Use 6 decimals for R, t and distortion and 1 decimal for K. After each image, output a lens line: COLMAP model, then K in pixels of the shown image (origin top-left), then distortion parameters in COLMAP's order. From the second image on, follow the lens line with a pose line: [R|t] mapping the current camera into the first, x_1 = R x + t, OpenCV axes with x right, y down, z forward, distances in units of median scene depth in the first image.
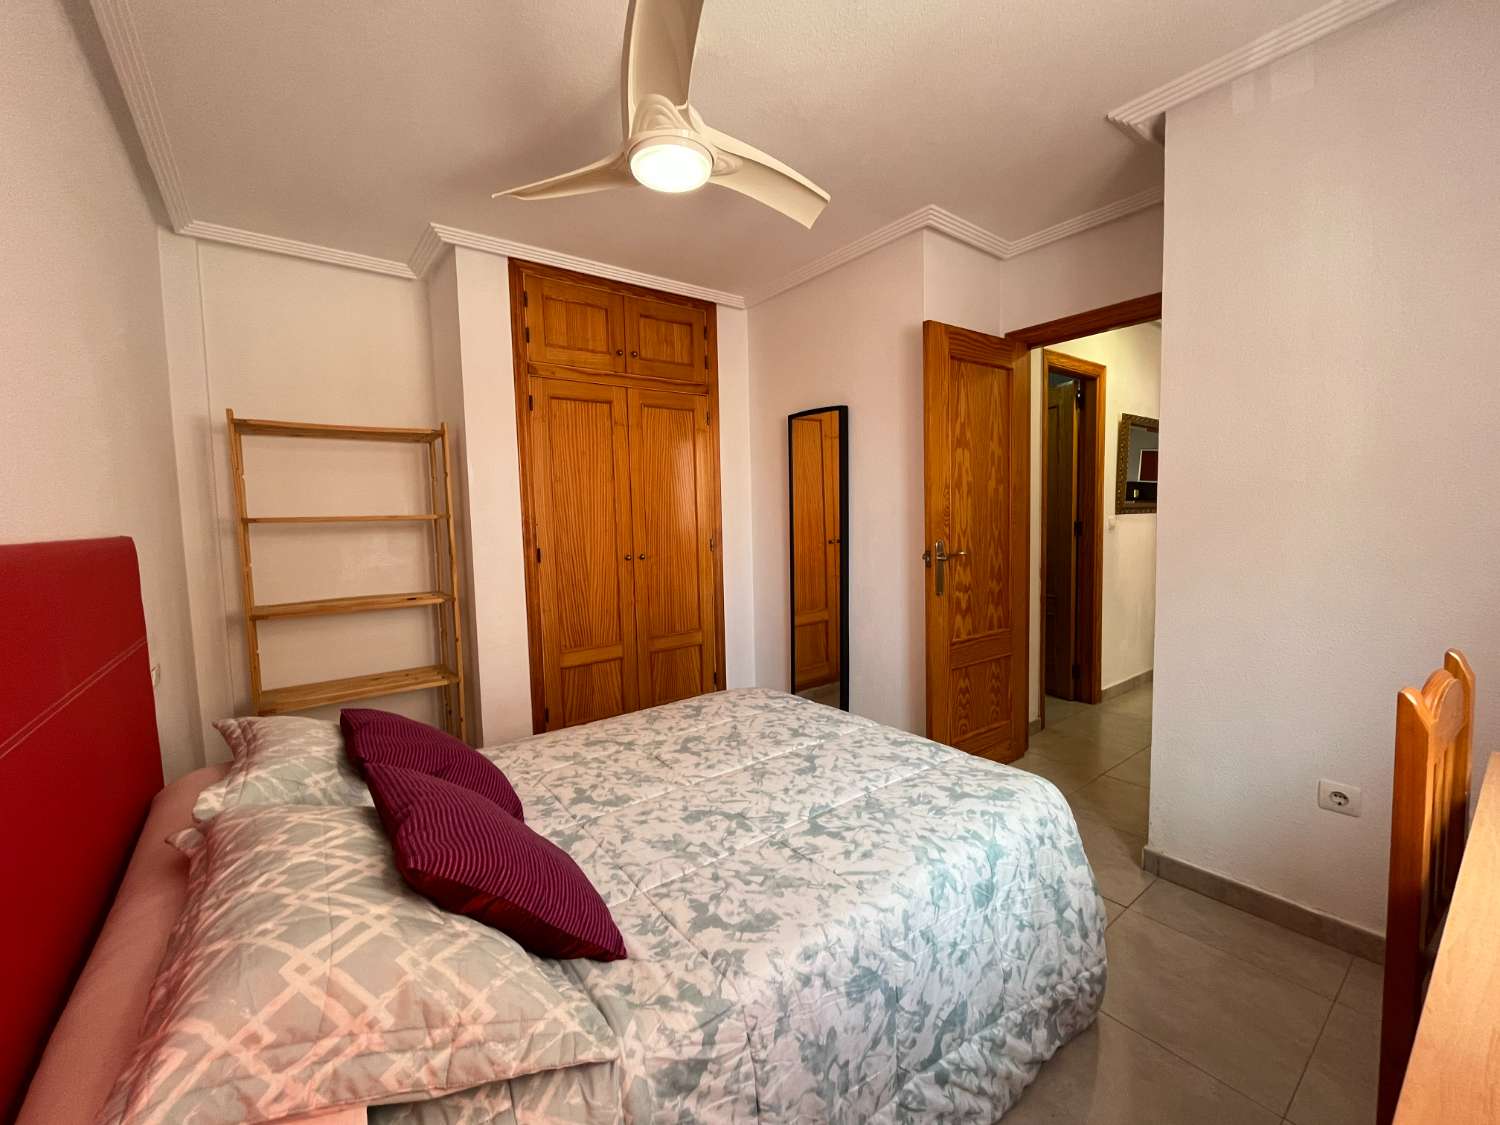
lens RADIAL K [[614.5, 0, 747.8], [0, 614.5, 556.7], [0, 0, 1]] dist [-0.001672, -0.001089]
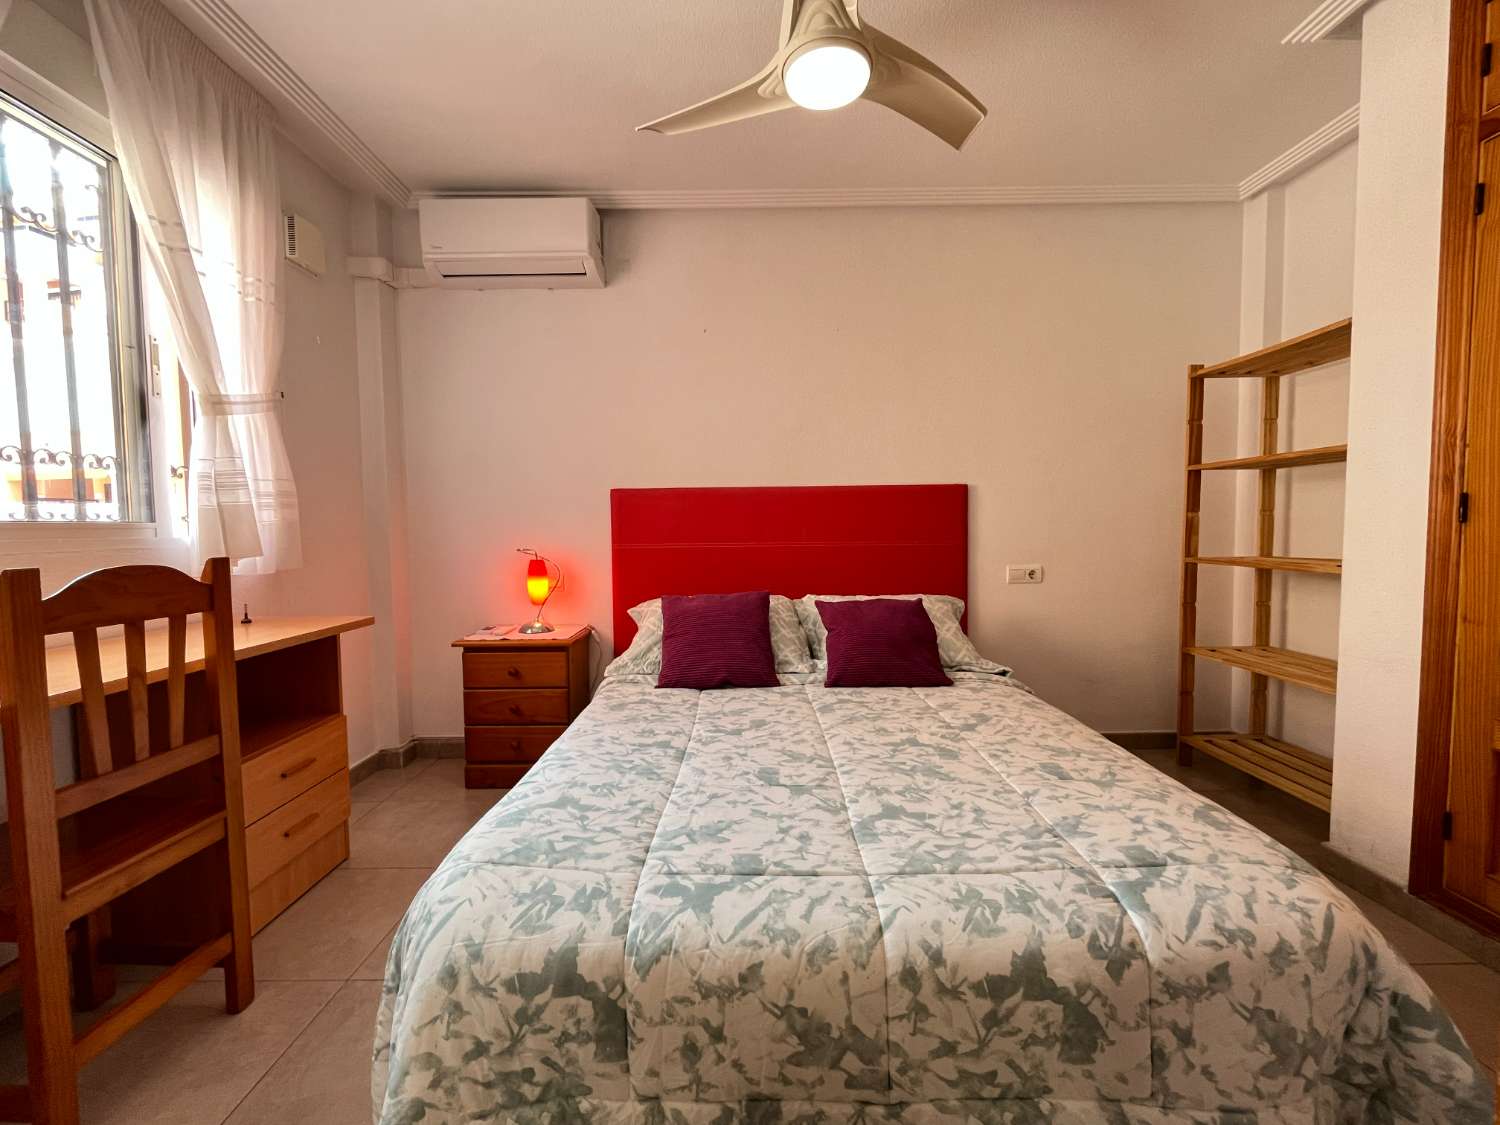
lens RADIAL K [[614.5, 0, 749.5], [0, 614.5, 559.8], [0, 0, 1]] dist [-0.001672, -0.001089]
pose [[-0.602083, 0.075105, -0.794893, 0.653266], [-0.026512, 0.993136, 0.113917, -0.001202], [0.797993, 0.089662, -0.595960, 1.331928]]
